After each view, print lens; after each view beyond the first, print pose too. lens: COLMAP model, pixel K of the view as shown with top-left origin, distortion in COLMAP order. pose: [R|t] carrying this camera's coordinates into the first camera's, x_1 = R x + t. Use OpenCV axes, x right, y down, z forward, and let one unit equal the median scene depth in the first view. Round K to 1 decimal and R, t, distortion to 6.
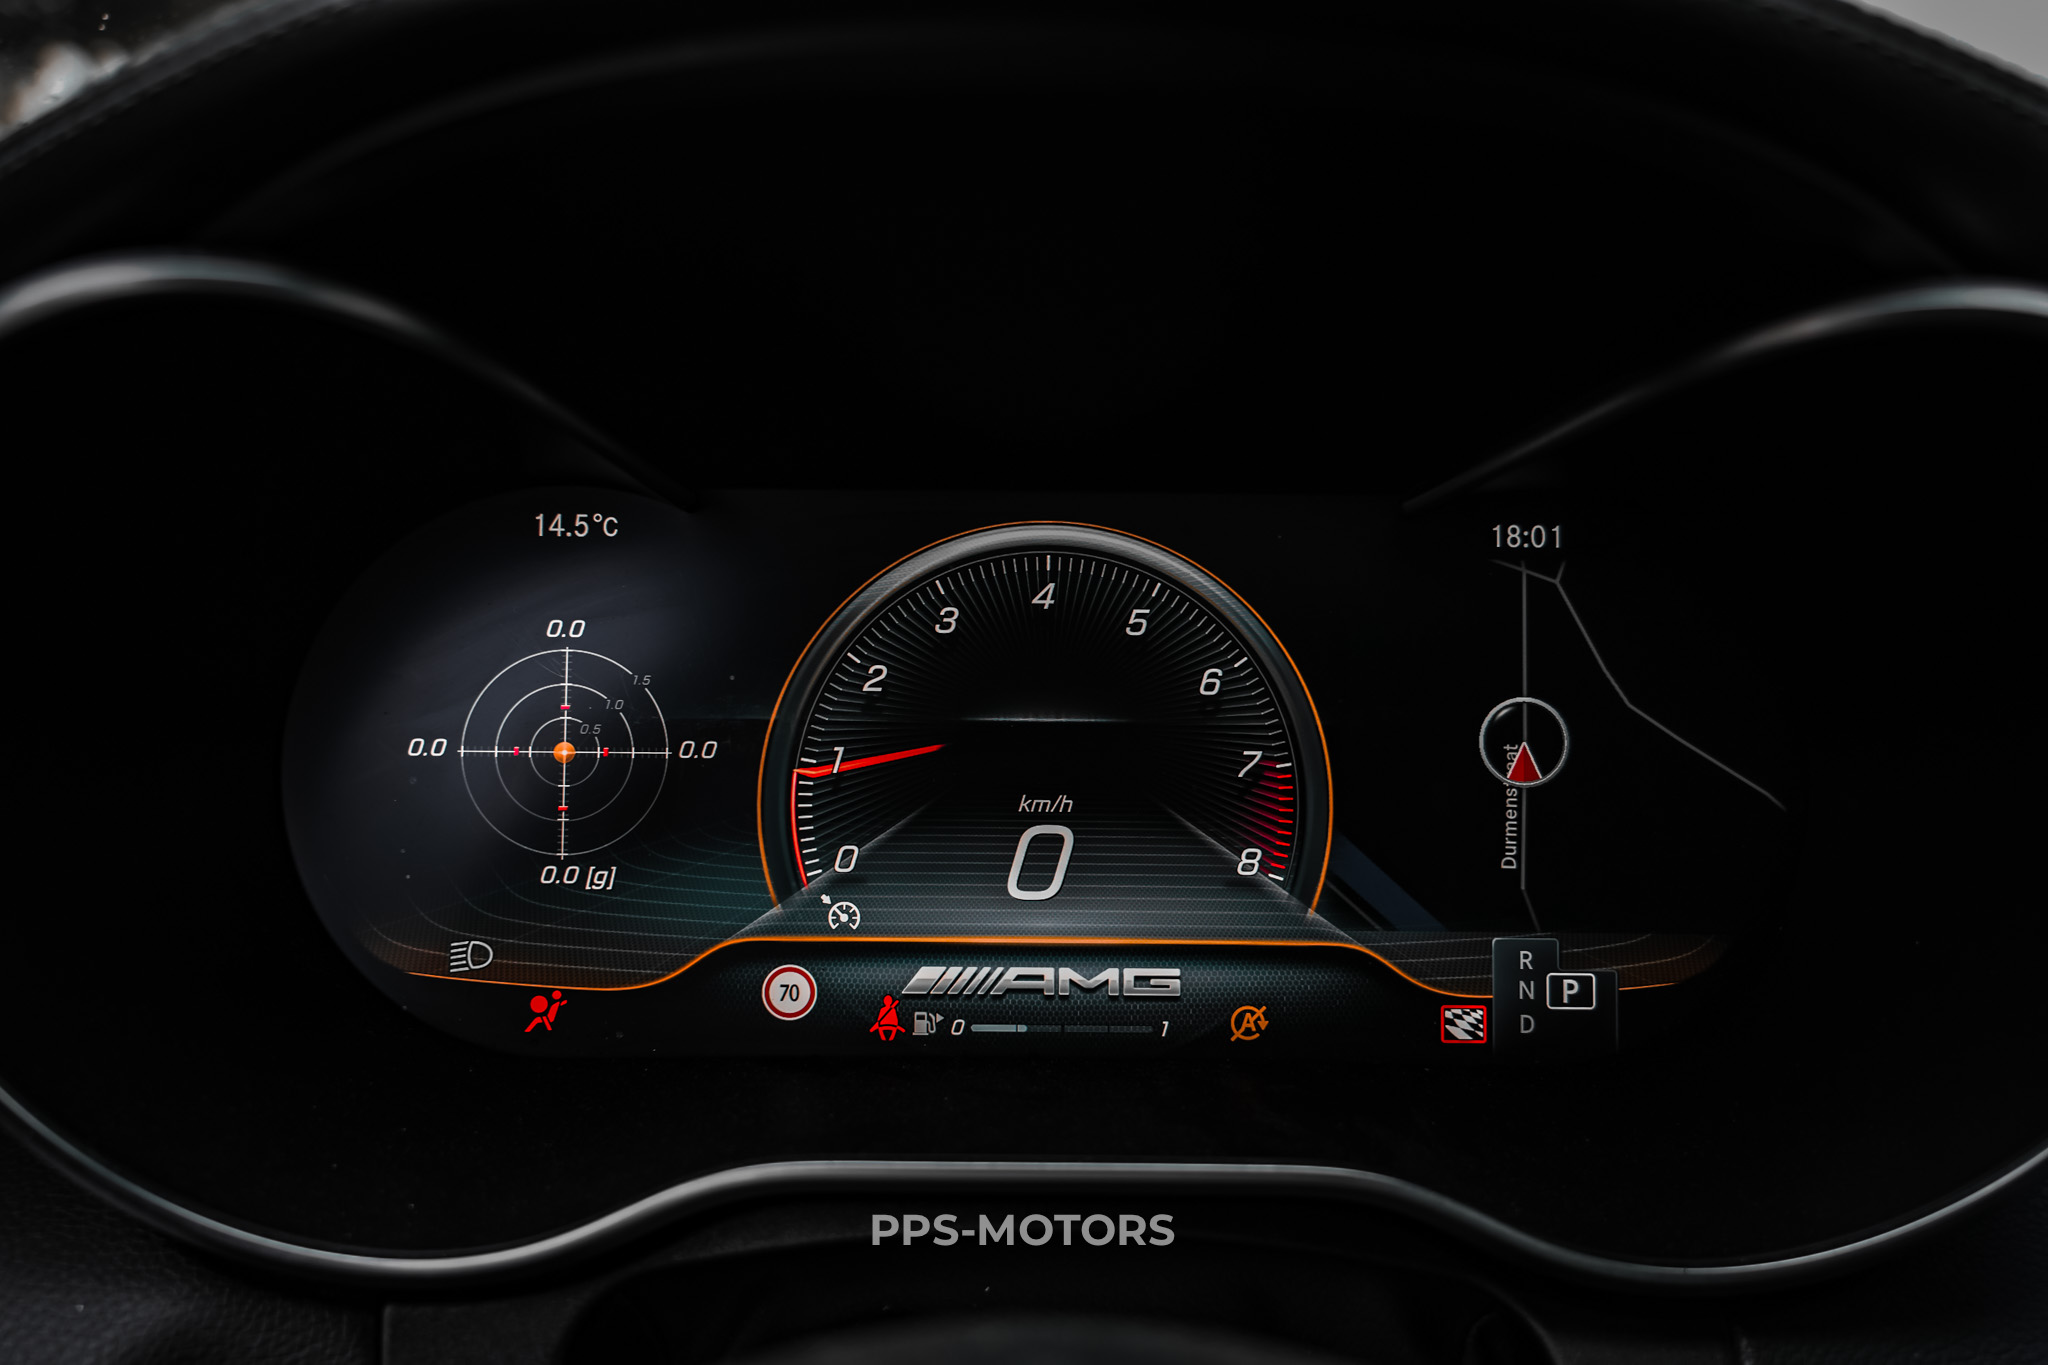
lens RADIAL K [[1850.1, 0, 1027.8], [0, 1850.1, 675.2], [0, 0, 1]] dist [0.006202, -0.001886]
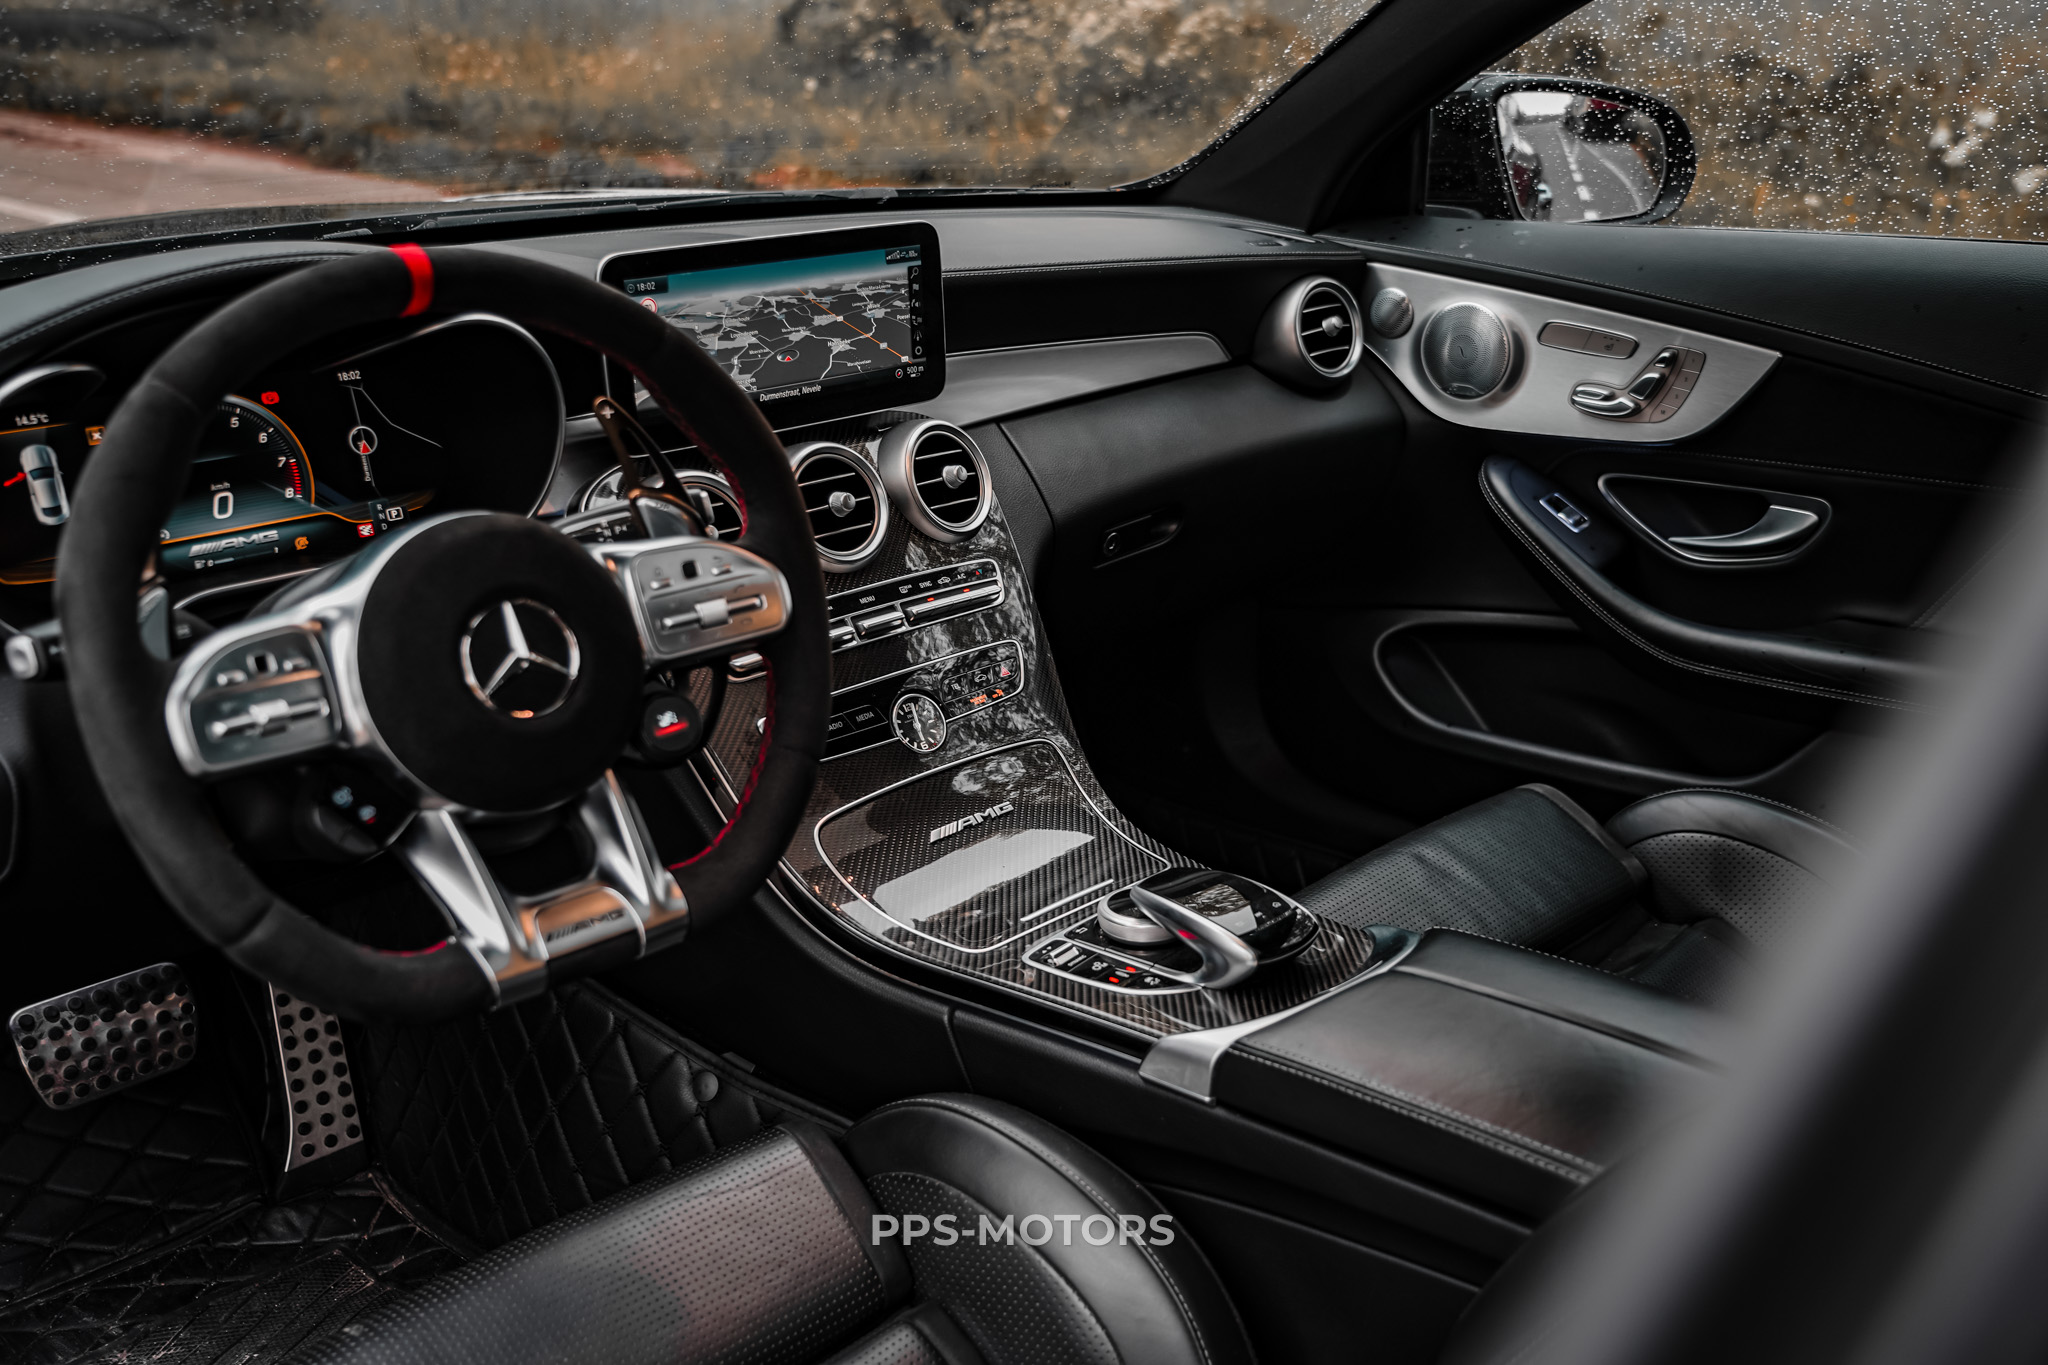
lens RADIAL K [[1982.3, 0, 1030.3], [0, 1982.3, 678.5], [0, 0, 1]] dist [0.023569, 0.000000]
pose [[0.722903, -0.243697, 0.646547, -1.222832], [0.156253, 0.969155, 0.190588, -0.039932], [-0.673050, -0.036751, 0.738684, -2.332738]]
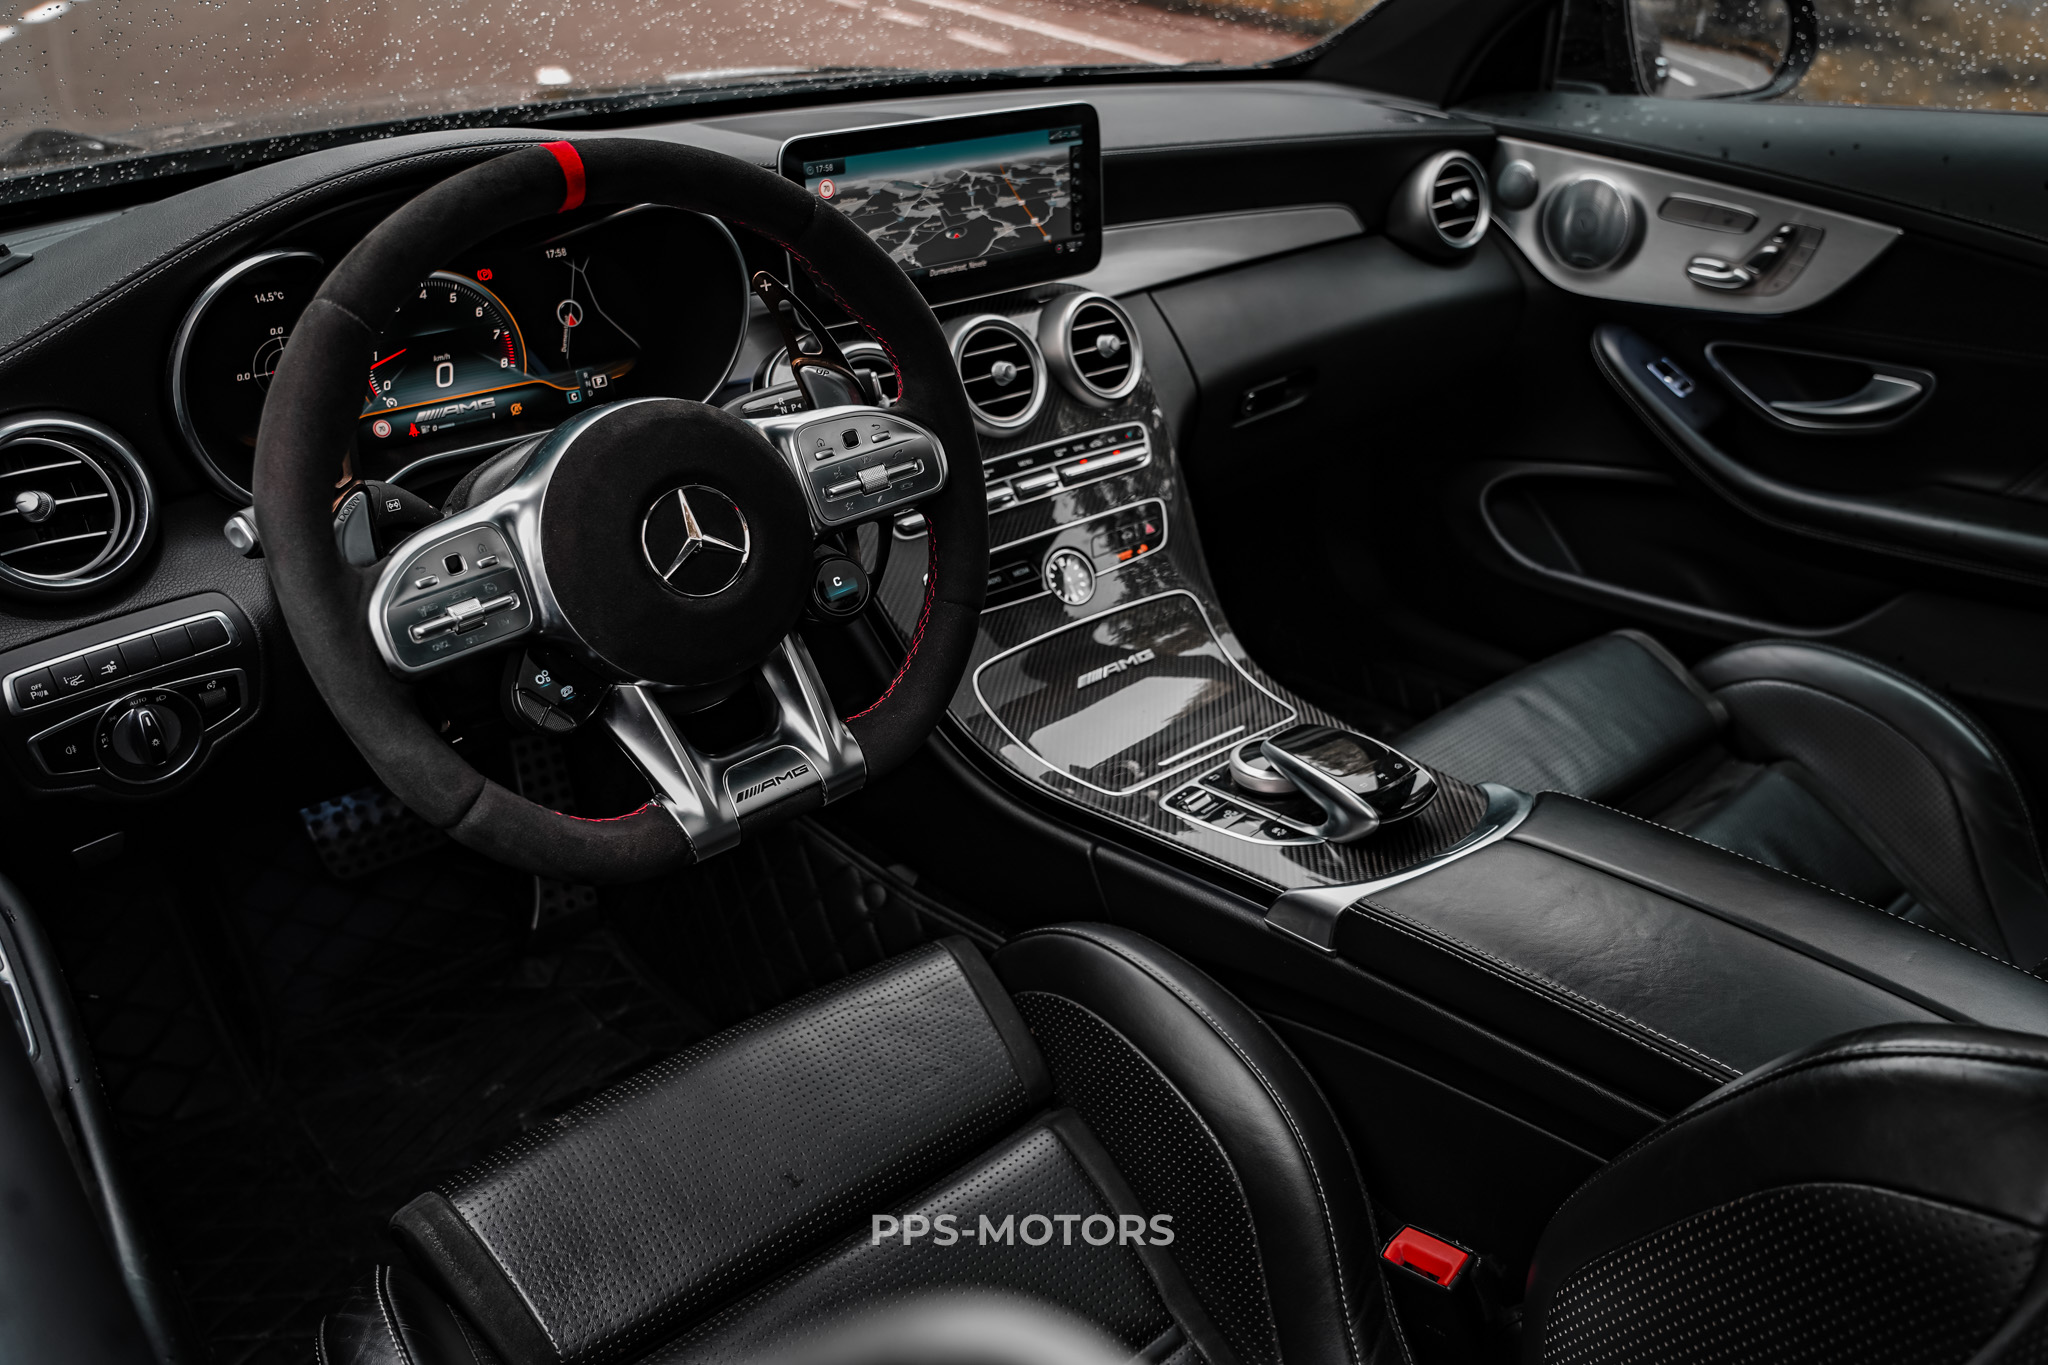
lens RADIAL K [[1589.2, 0, 1022.3], [0, 1589.2, 678.9], [0, 0, 1]] dist [0.002991, 0.007765]
pose [[0.780842, -0.304323, 0.545593, -0.918840], [0.154323, 0.940226, 0.303579, -0.095055], [-0.605367, -0.152849, 0.781132, -1.980067]]
